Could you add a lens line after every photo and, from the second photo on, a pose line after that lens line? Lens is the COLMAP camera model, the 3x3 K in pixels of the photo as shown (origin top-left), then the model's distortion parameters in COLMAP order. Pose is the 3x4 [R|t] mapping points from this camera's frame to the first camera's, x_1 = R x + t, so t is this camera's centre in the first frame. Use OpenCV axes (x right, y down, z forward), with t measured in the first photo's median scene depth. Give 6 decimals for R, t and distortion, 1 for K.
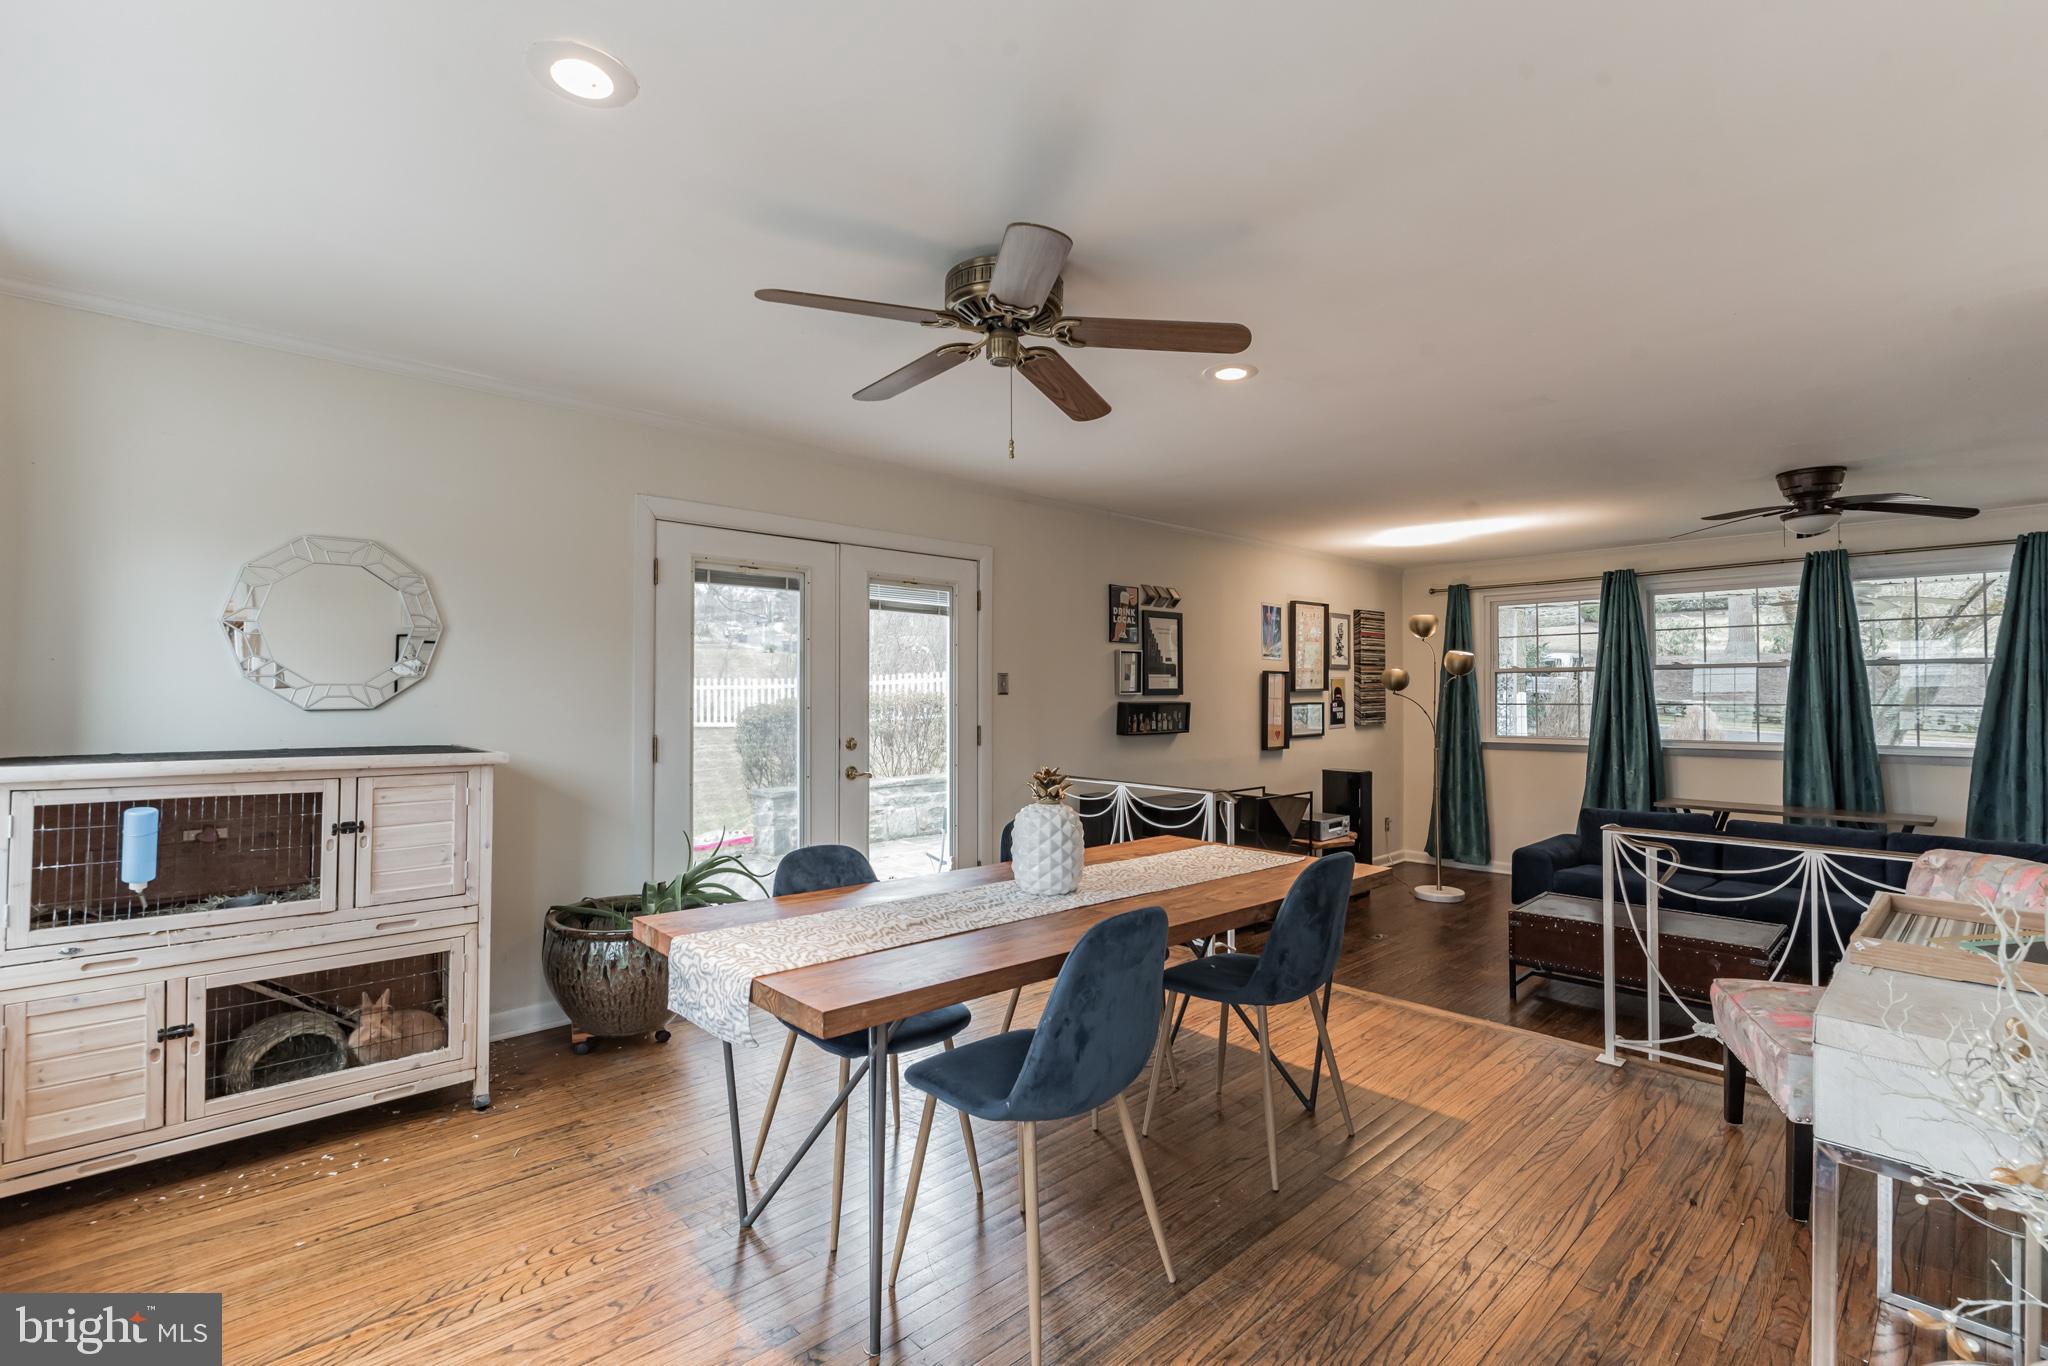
lens RADIAL K [[925.1, 0, 1020.0], [0, 925.1, 668.1], [0, 0, 1]] dist [-0.000609, 0.000111]
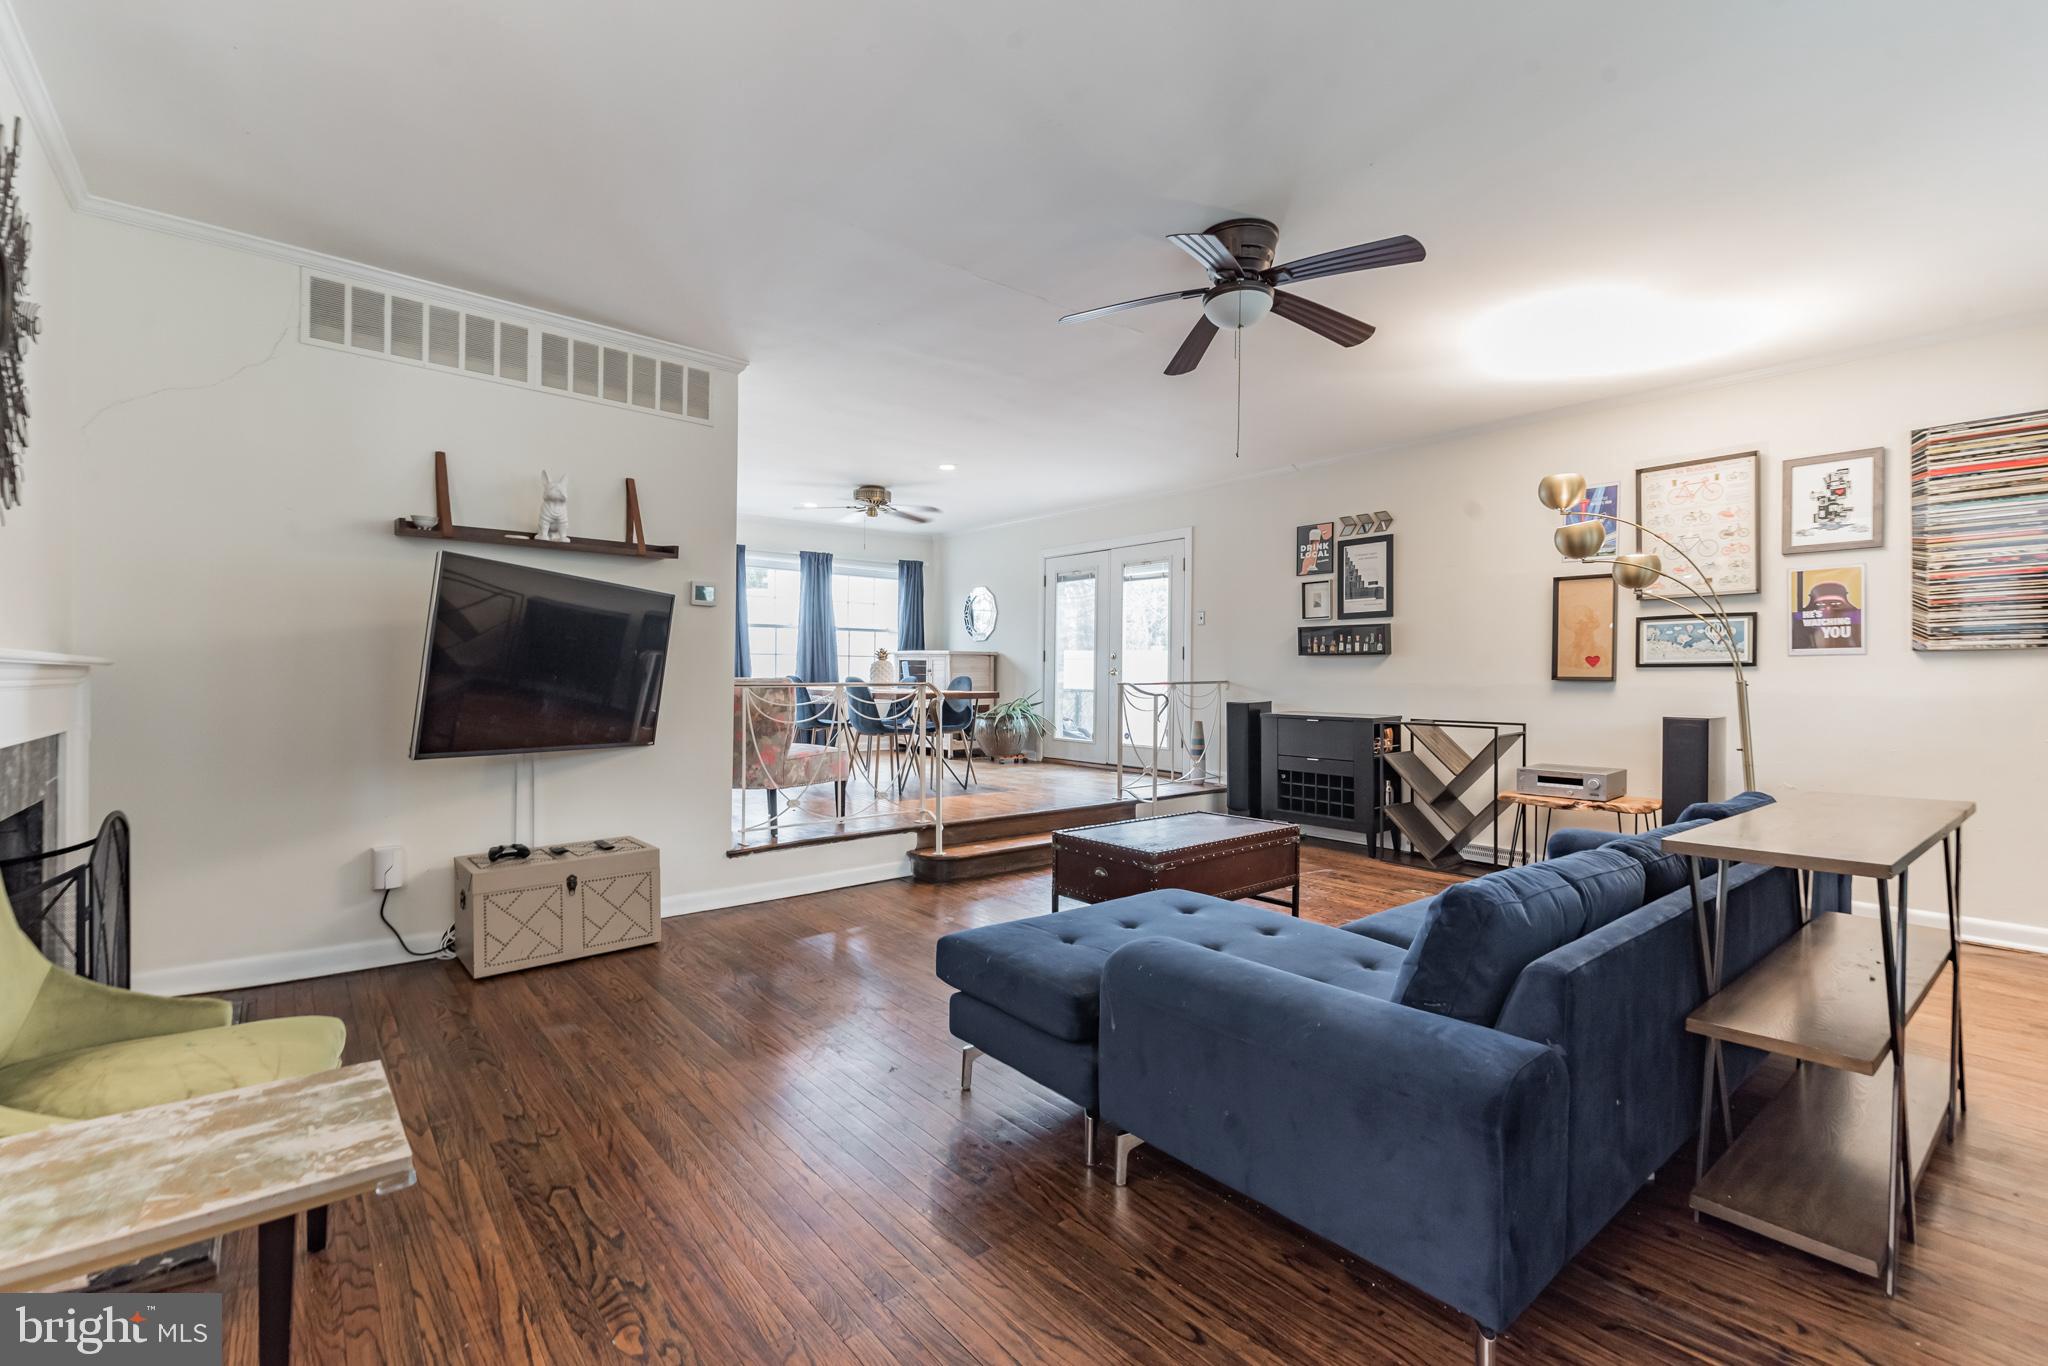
lens RADIAL K [[892.9, 0, 1028.2], [0, 892.9, 690.8], [0, 0, 1]] dist [-0.000649, -0.000164]
pose [[-0.074577, 0.010466, -0.997160, 1.173073], [0.010753, 0.999895, 0.009691, 0.096150], [0.997157, -0.009999, -0.074682, 0.690879]]
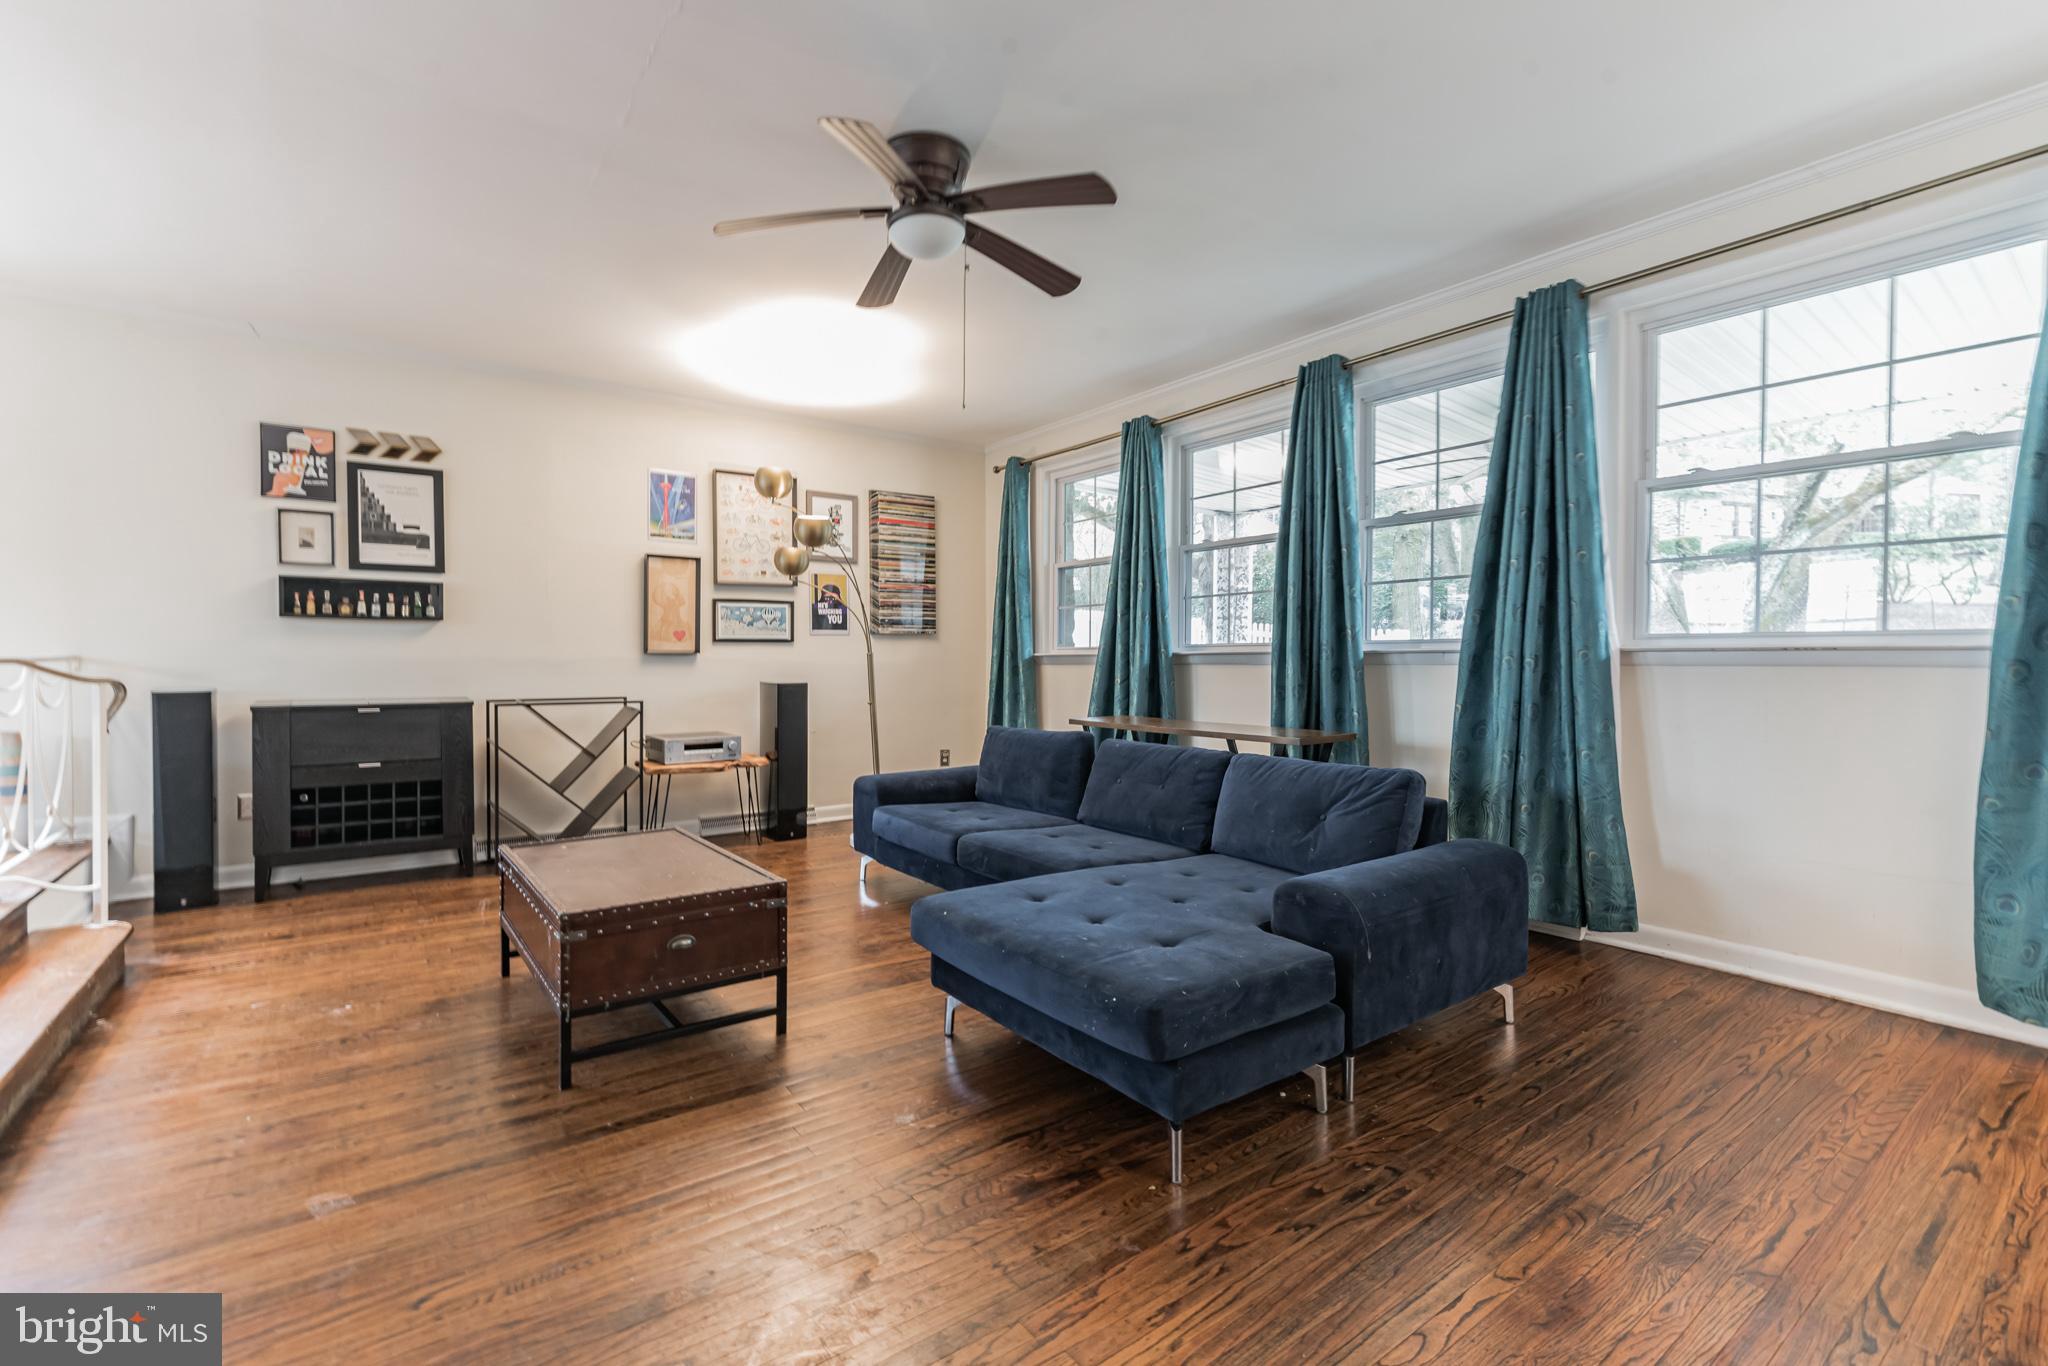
lens RADIAL K [[892.9, 0, 1031.0], [0, 892.9, 673.3], [0, 0, 1]] dist [-0.000649, -0.000164]
pose [[0.990775, 0.006729, -0.135351, 0.785447], [-0.001095, 0.999131, 0.041656, 0.082609], [0.135514, -0.041124, 0.989922, 0.313369]]
